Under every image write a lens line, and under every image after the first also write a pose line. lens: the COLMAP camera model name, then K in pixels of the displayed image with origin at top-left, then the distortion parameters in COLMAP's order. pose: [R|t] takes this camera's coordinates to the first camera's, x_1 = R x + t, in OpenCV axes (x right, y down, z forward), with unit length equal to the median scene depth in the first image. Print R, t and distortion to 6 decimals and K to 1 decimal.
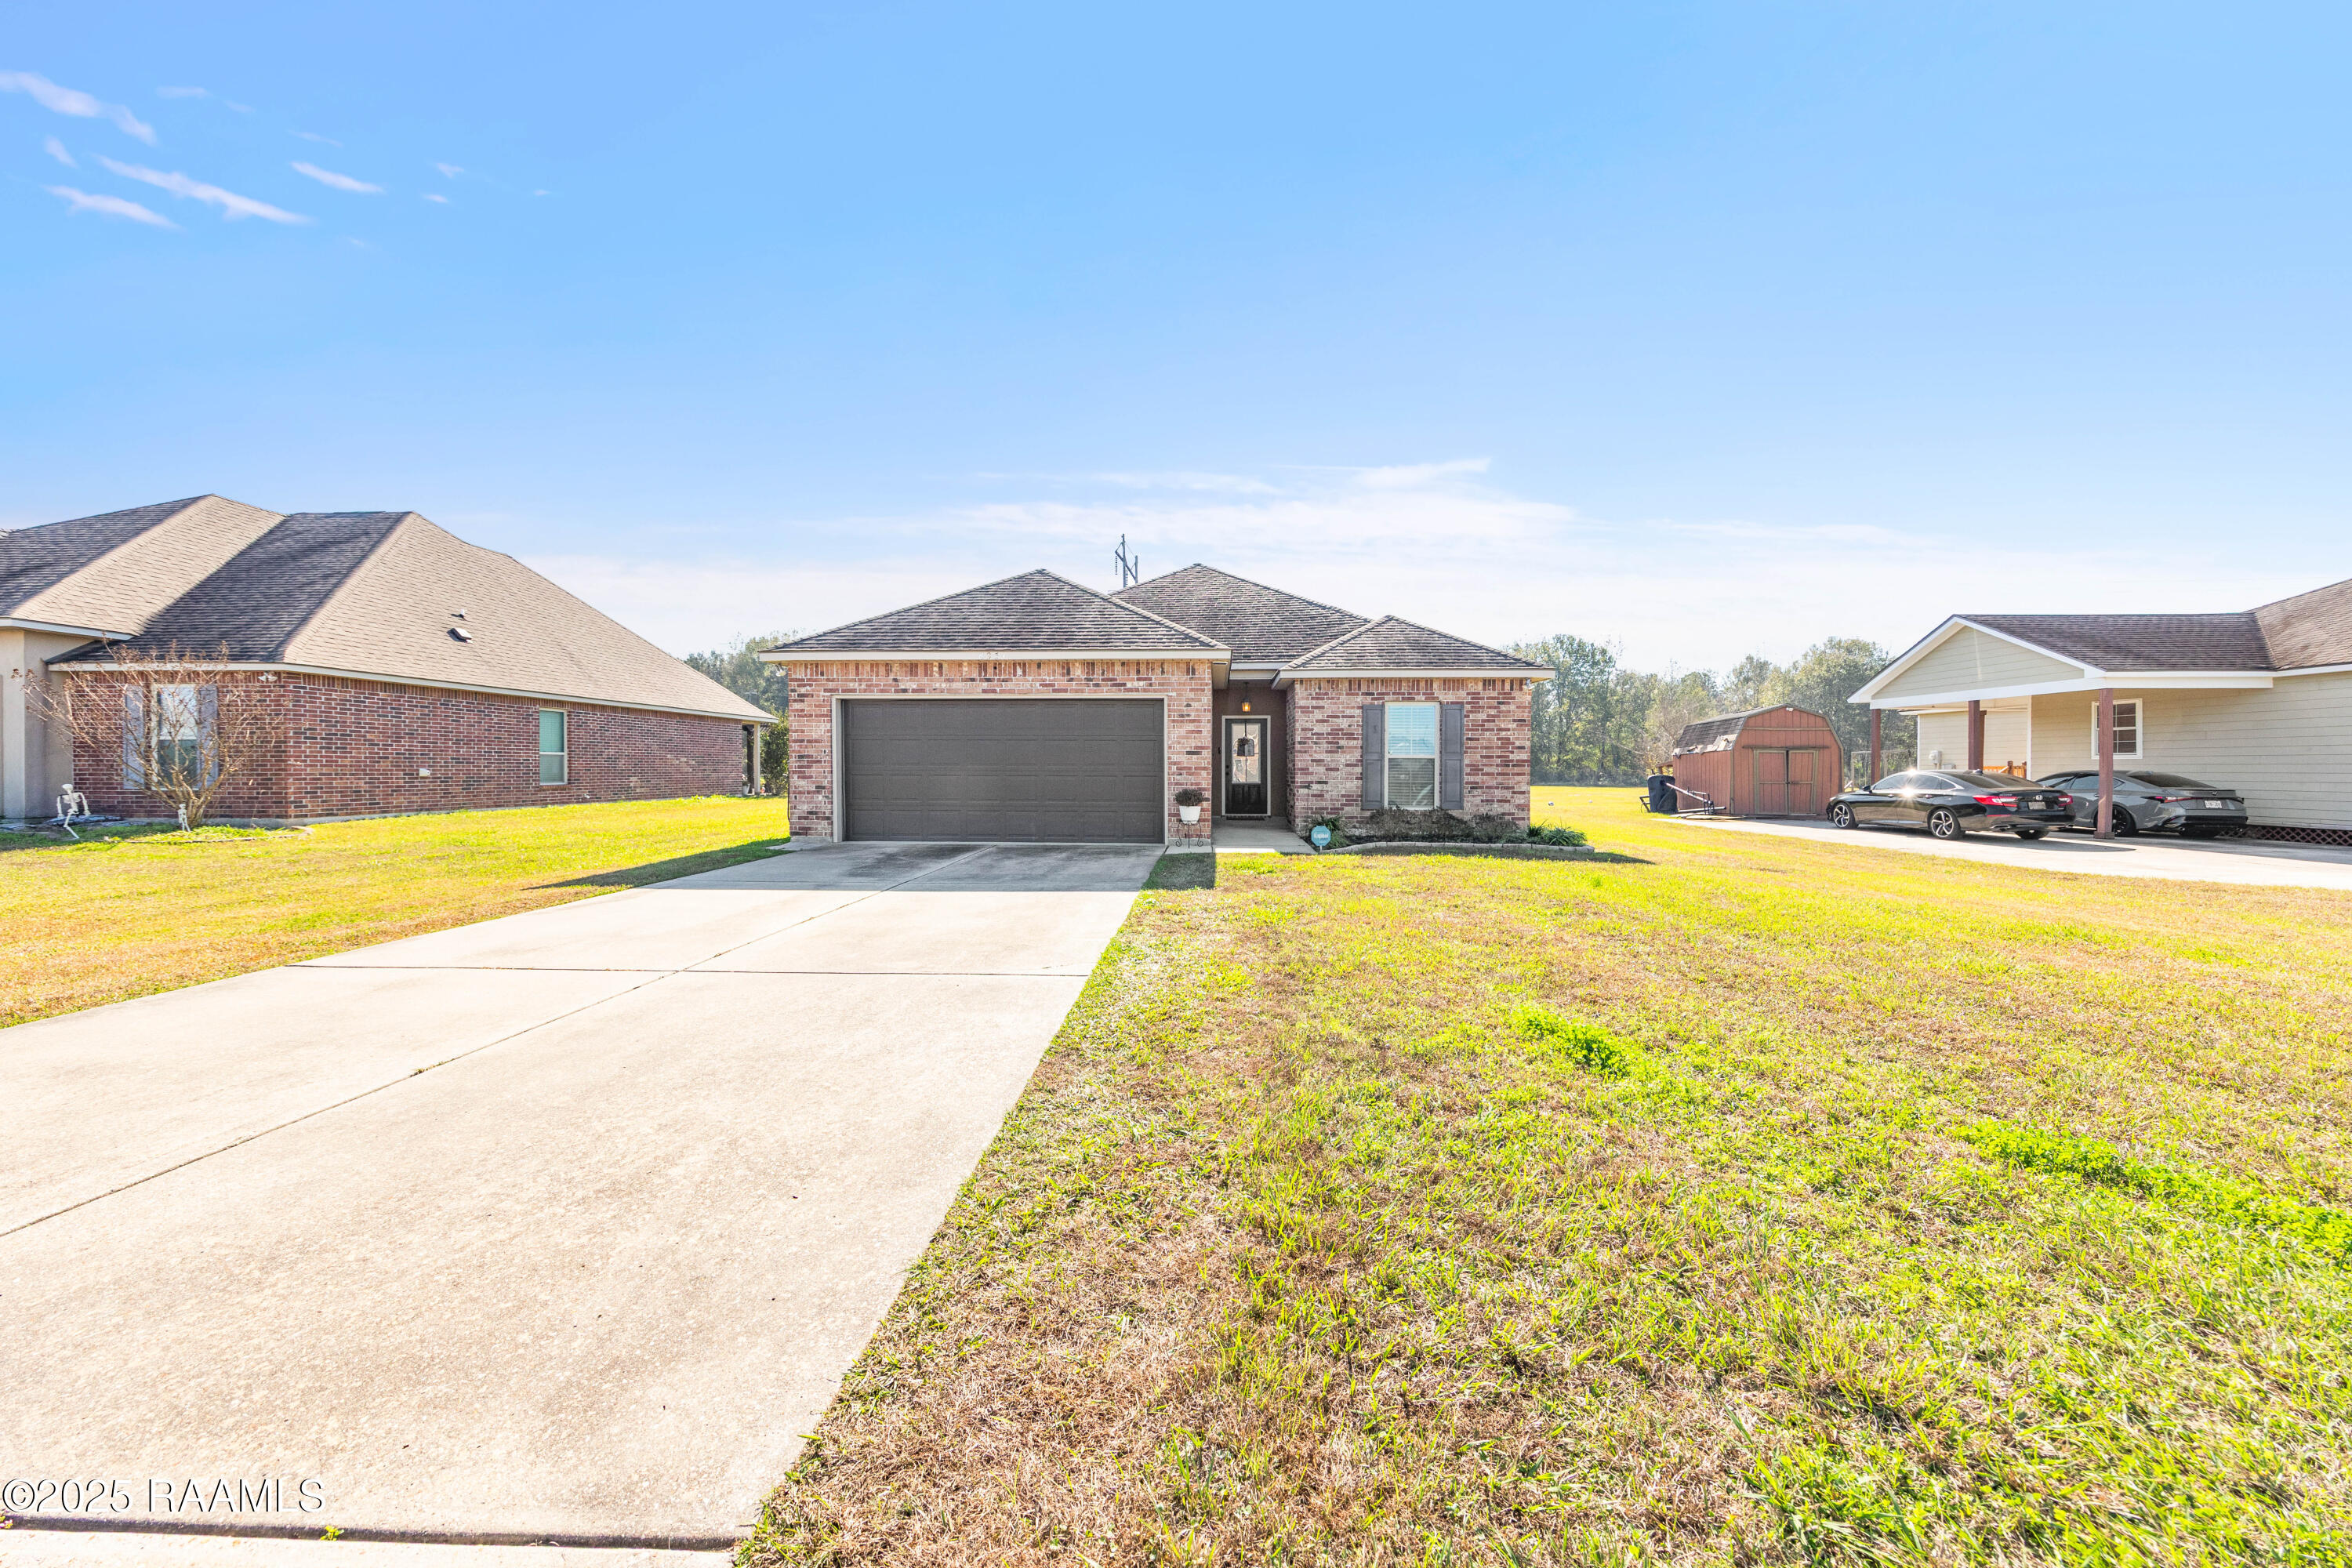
lens RADIAL K [[879.5, 0, 1194.7], [0, 879.5, 778.5], [0, 0, 1]] dist [0.012746, 0.000066]
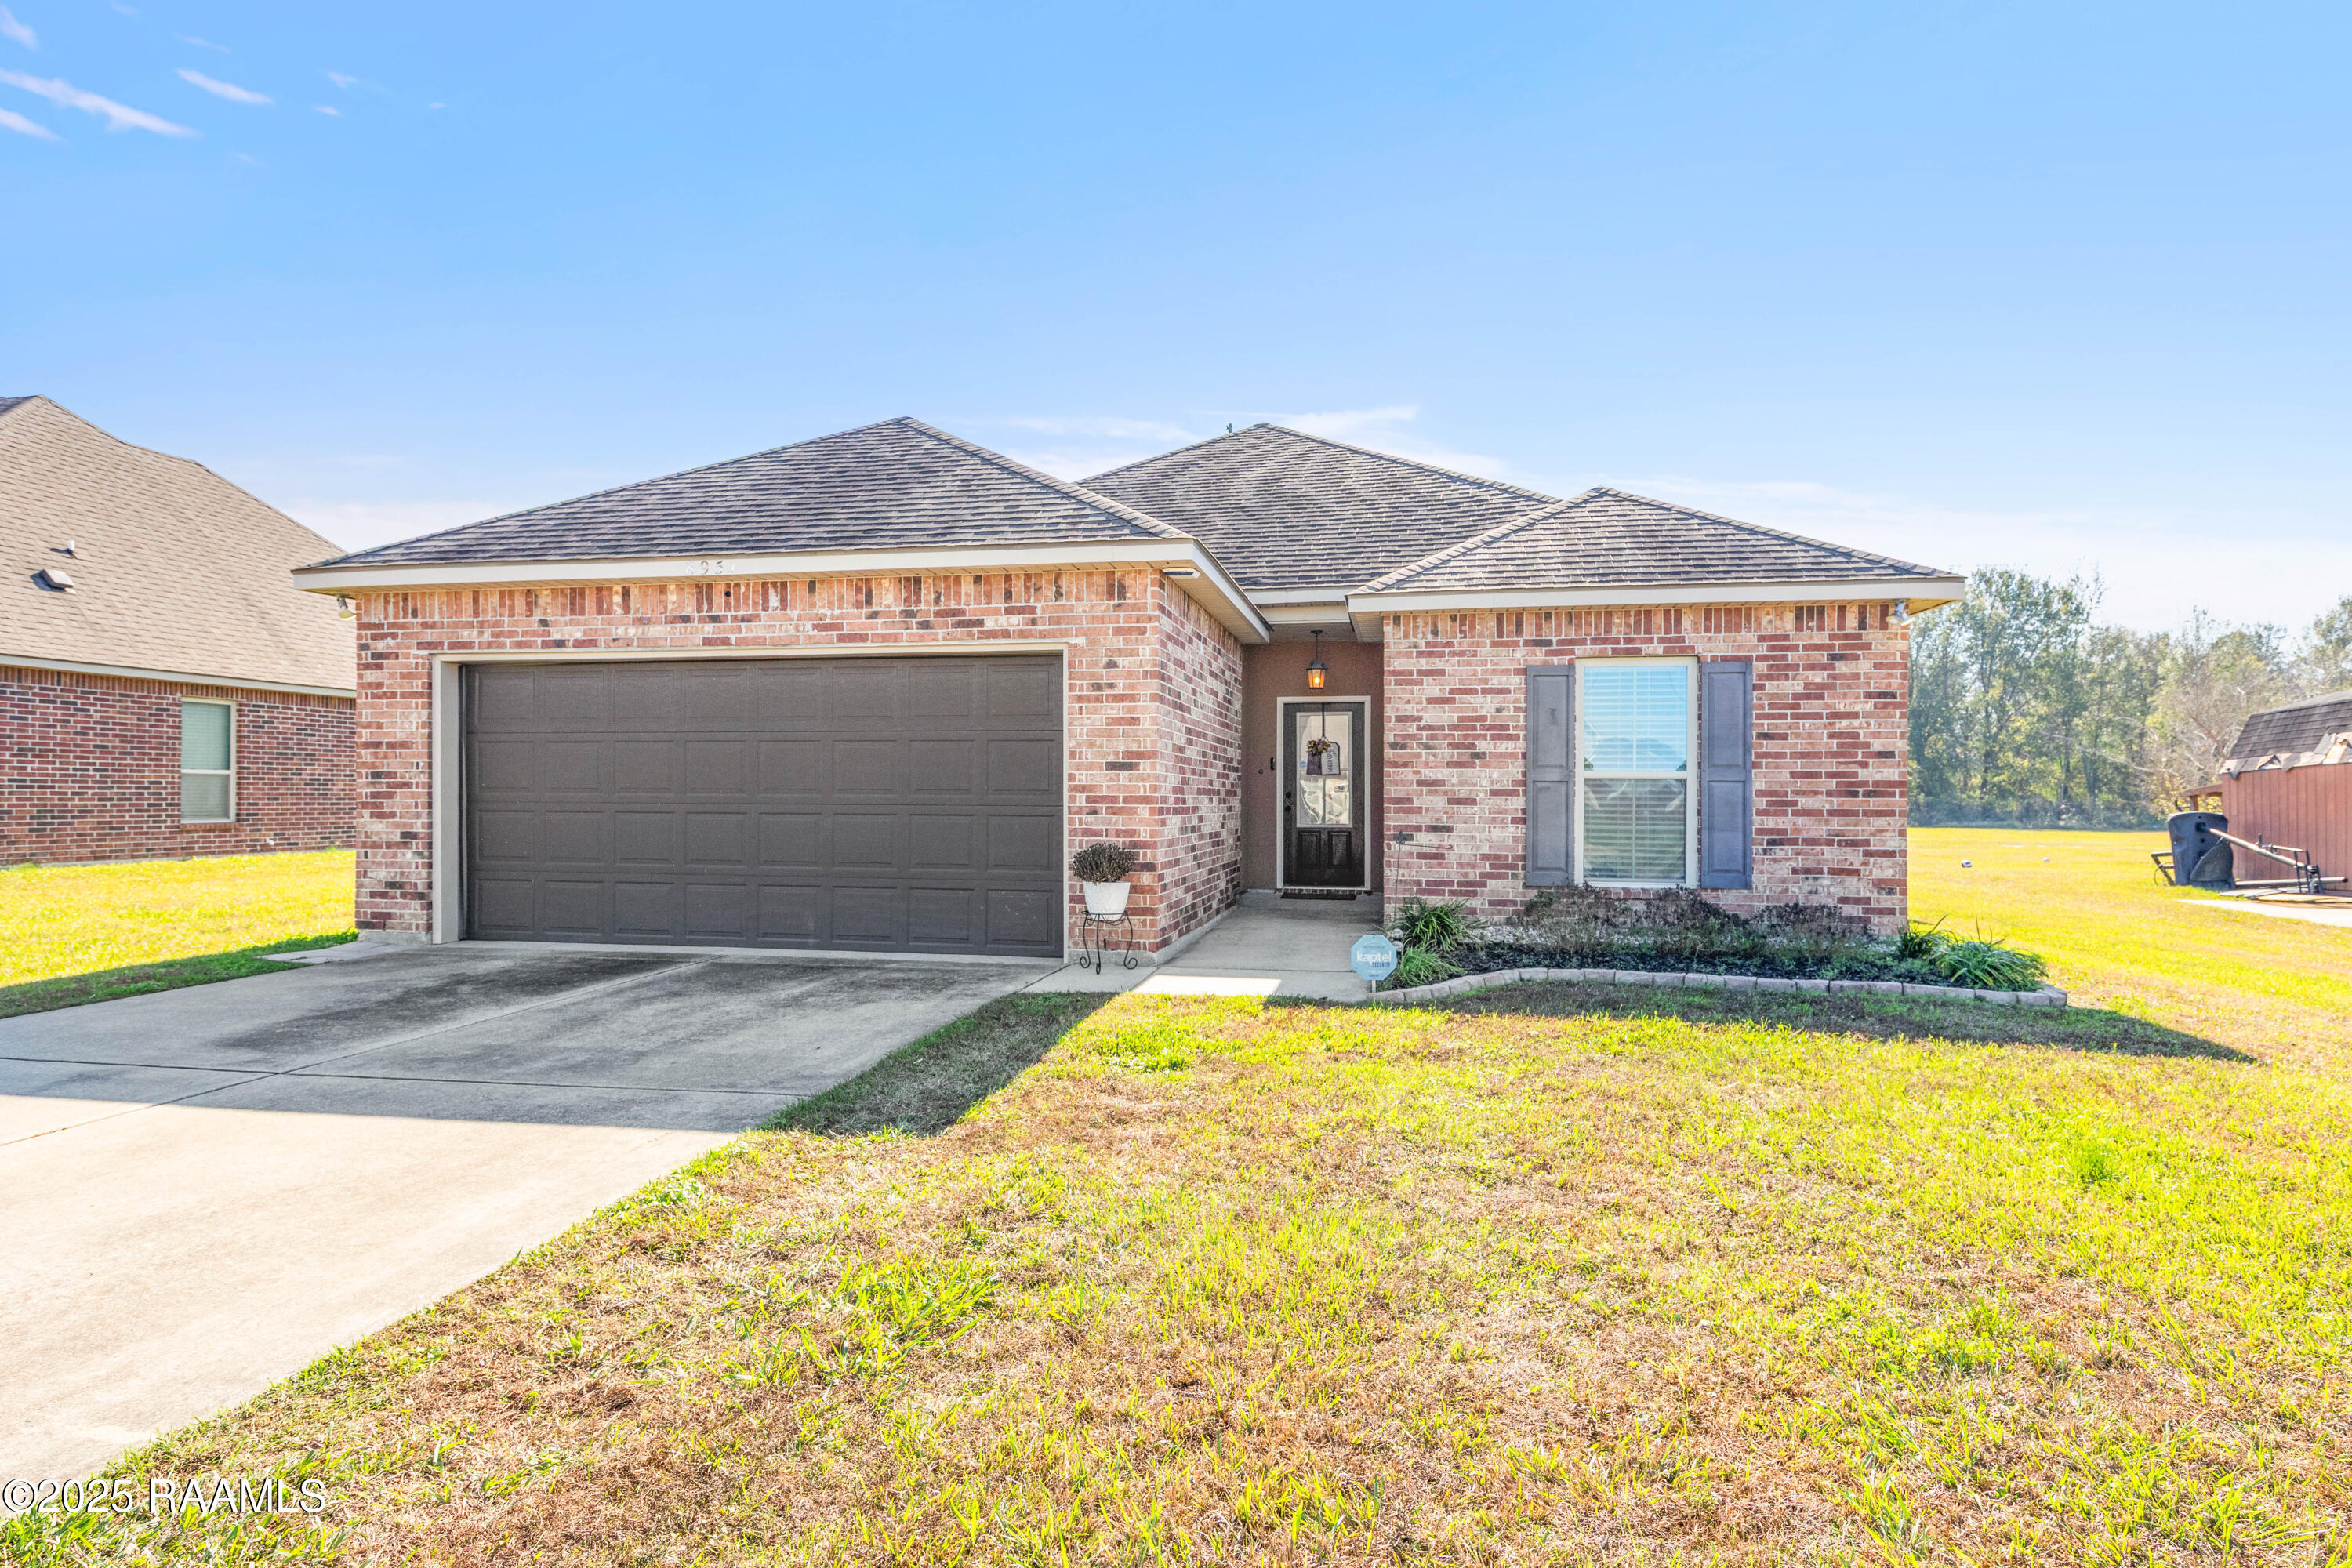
lens RADIAL K [[1300.2, 0, 1188.4], [0, 1300.2, 787.3], [0, 0, 1]] dist [0.007190, -0.000609]
pose [[0.987633, 0.000571, -0.156785, 0.120773], [-0.003402, 0.999836, -0.017787, -0.004905], [0.156749, 0.018100, 0.987473, 0.280113]]
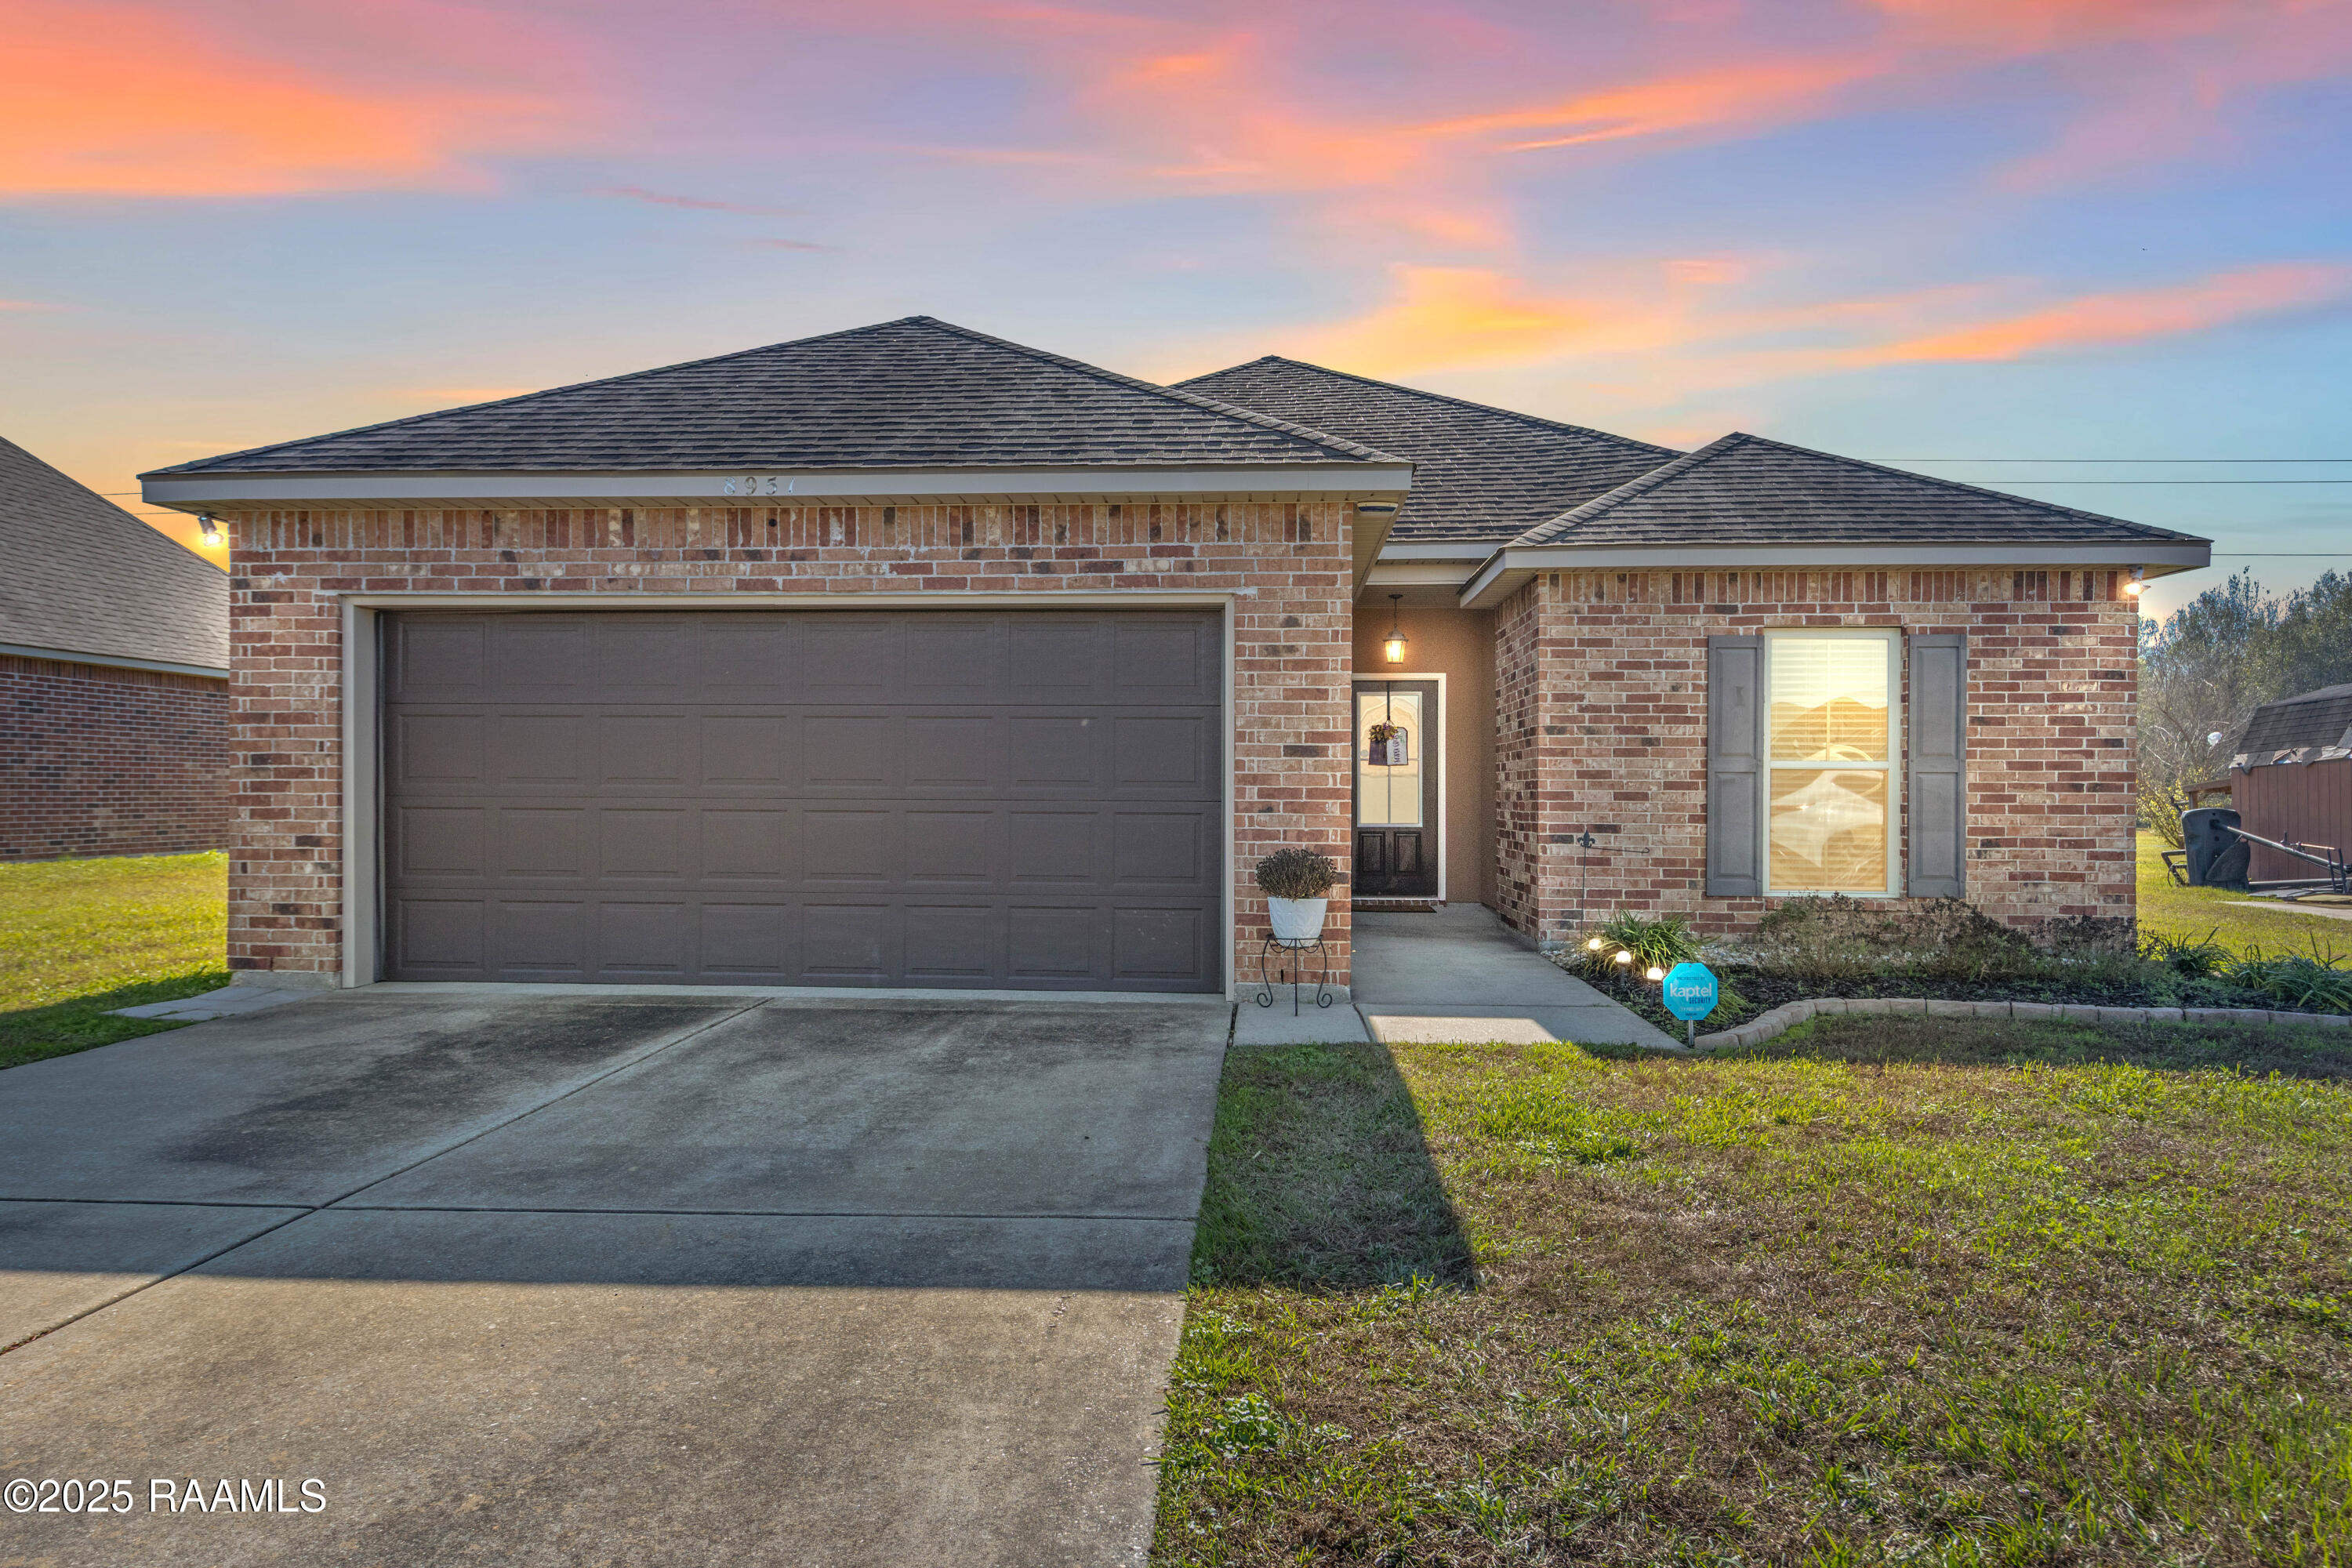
lens RADIAL K [[1416.9, 0, 1185.2], [0, 1416.9, 785.0], [0, 0, 1]] dist [0.010021, -0.003394]
pose [[0.999670, 0.002466, -0.025564, -0.031114], [-0.002899, 0.999853, -0.016909, -0.003931], [0.025519, 0.016978, 0.999530, 0.348440]]
